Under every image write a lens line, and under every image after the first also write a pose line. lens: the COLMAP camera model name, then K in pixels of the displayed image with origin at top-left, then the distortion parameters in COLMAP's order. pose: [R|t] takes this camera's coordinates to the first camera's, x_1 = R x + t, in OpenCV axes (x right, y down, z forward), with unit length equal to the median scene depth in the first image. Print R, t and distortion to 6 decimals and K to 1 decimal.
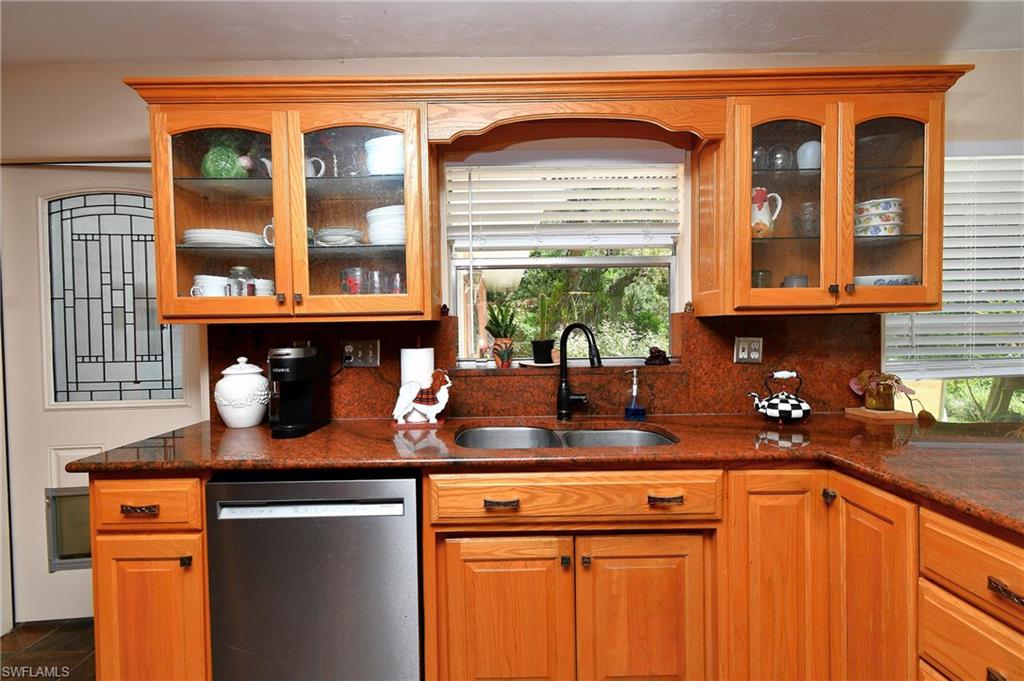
lens RADIAL K [[467.0, 0, 506.9], [0, 467.0, 339.8], [0, 0, 1]] dist [-0.001063, -0.000387]
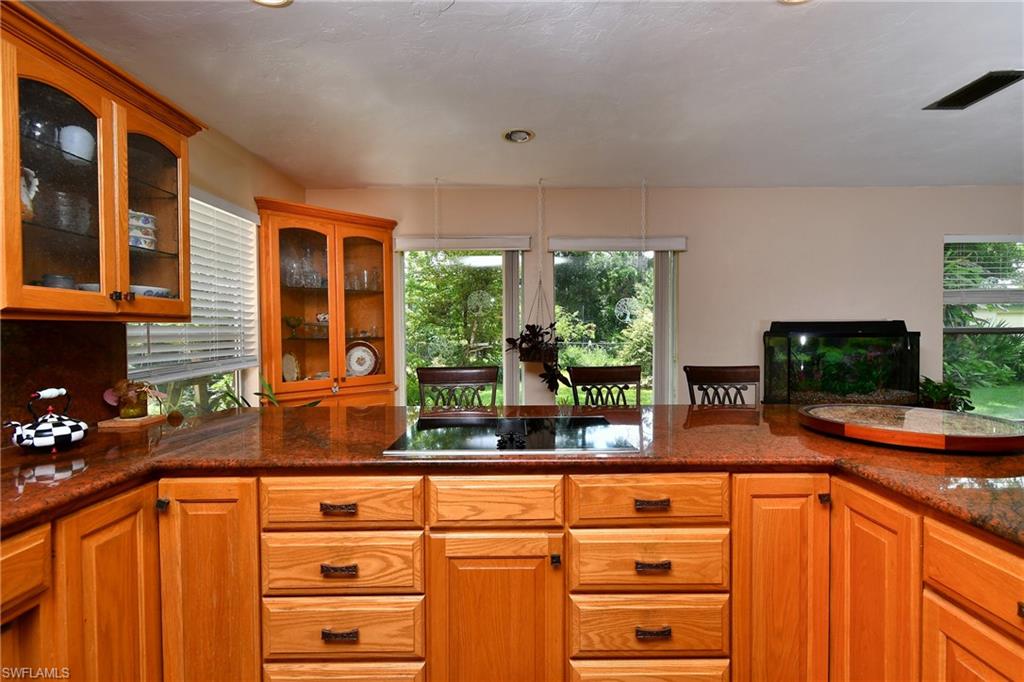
lens RADIAL K [[467.0, 0, 506.9], [0, 467.0, 340.3], [0, 0, 1]] dist [-0.001063, -0.000387]
pose [[0.017851, -0.004928, 0.999829, -0.226464], [0.025993, 0.999652, 0.004463, -0.001746], [-0.999503, 0.025909, 0.017973, 0.183177]]
